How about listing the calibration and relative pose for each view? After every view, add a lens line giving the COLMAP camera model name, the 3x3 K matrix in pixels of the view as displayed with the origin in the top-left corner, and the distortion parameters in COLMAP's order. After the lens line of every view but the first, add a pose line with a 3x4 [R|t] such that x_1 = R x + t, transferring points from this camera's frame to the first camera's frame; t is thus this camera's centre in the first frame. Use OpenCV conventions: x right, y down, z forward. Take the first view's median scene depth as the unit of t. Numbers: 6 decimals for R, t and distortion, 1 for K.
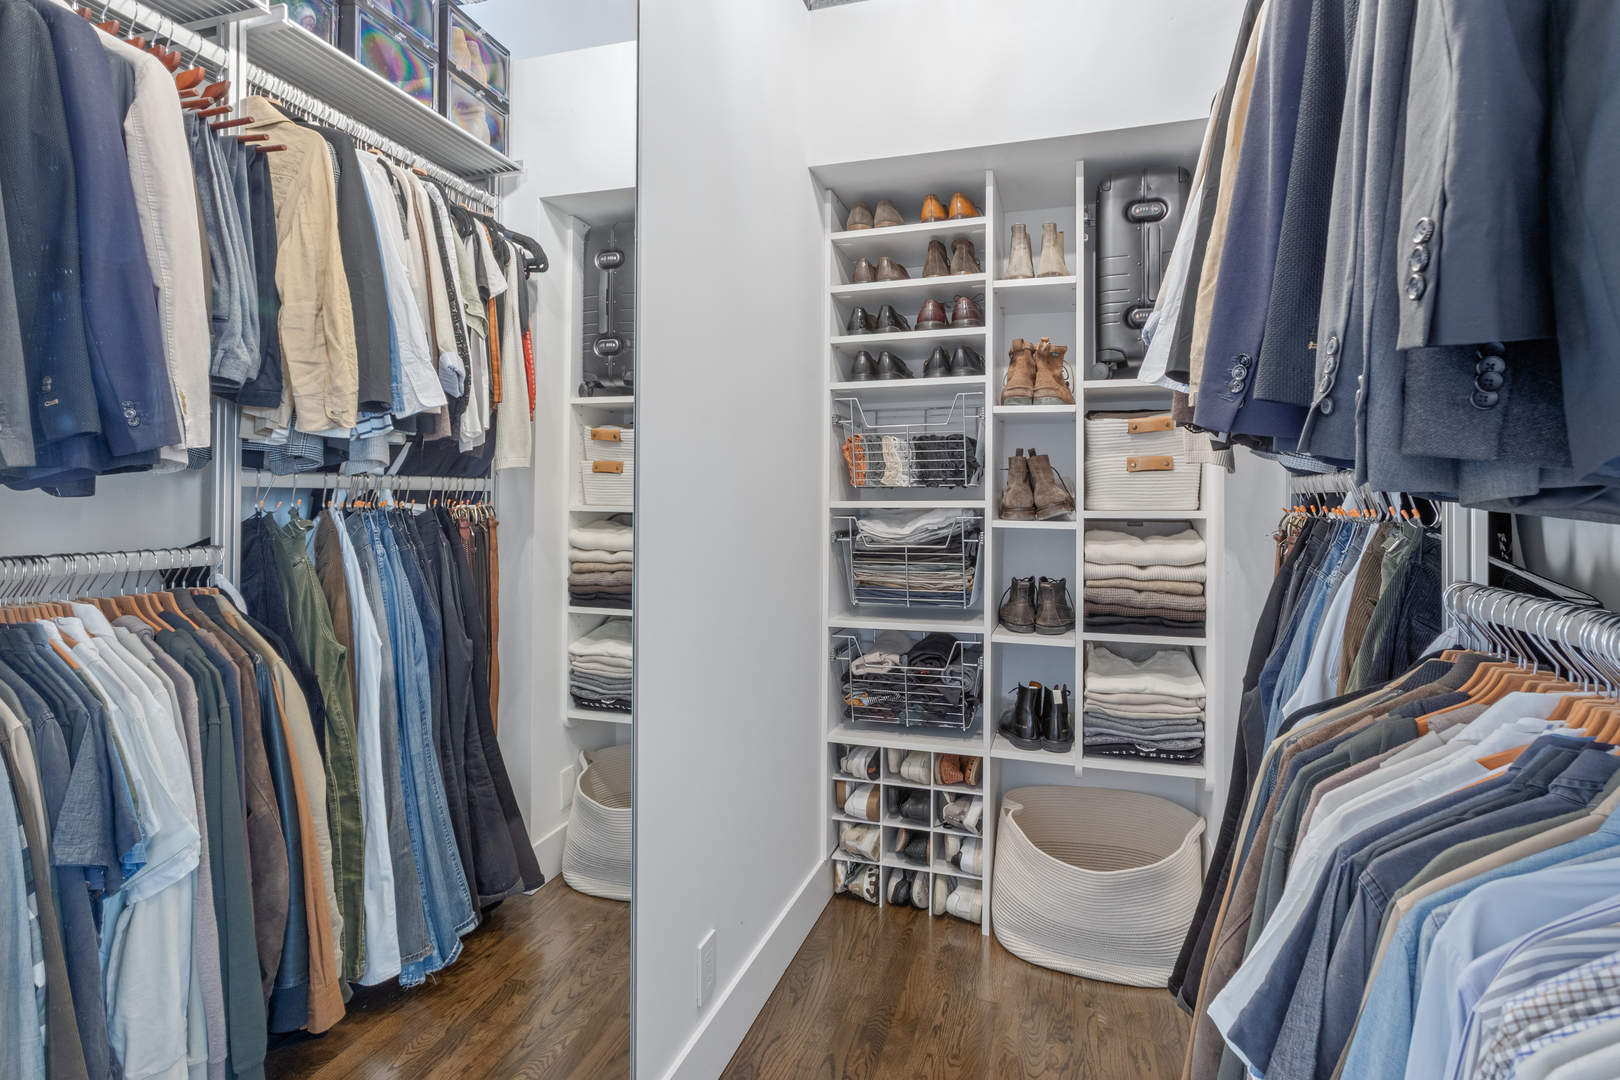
lens RADIAL K [[835.1, 0, 819.9], [0, 835.1, 495.3], [0, 0, 1]] dist [0.013664, -0.003324]
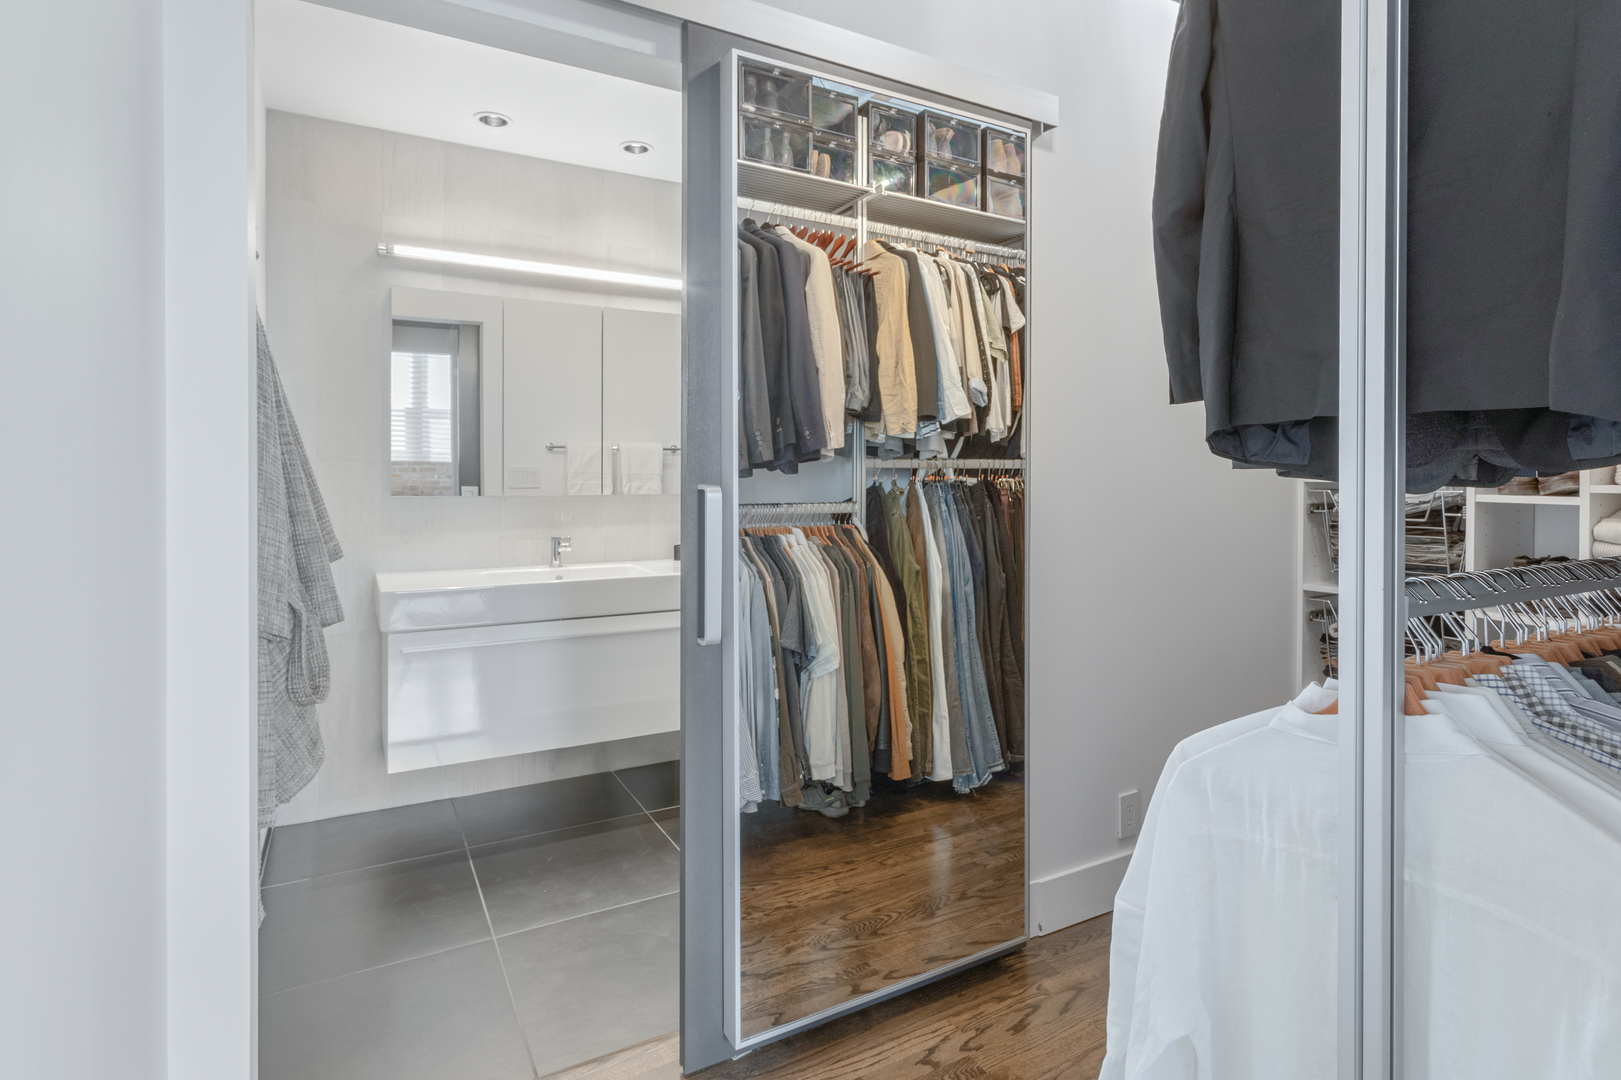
lens RADIAL K [[835.6, 0, 805.1], [0, 835.6, 498.7], [0, 0, 1]] dist [0.013664, -0.003324]
pose [[0.726586, 0.017870, -0.686843, 0.397028], [0.005630, 0.999473, 0.031960, -0.002327], [0.687052, -0.027088, 0.726103, -0.331080]]
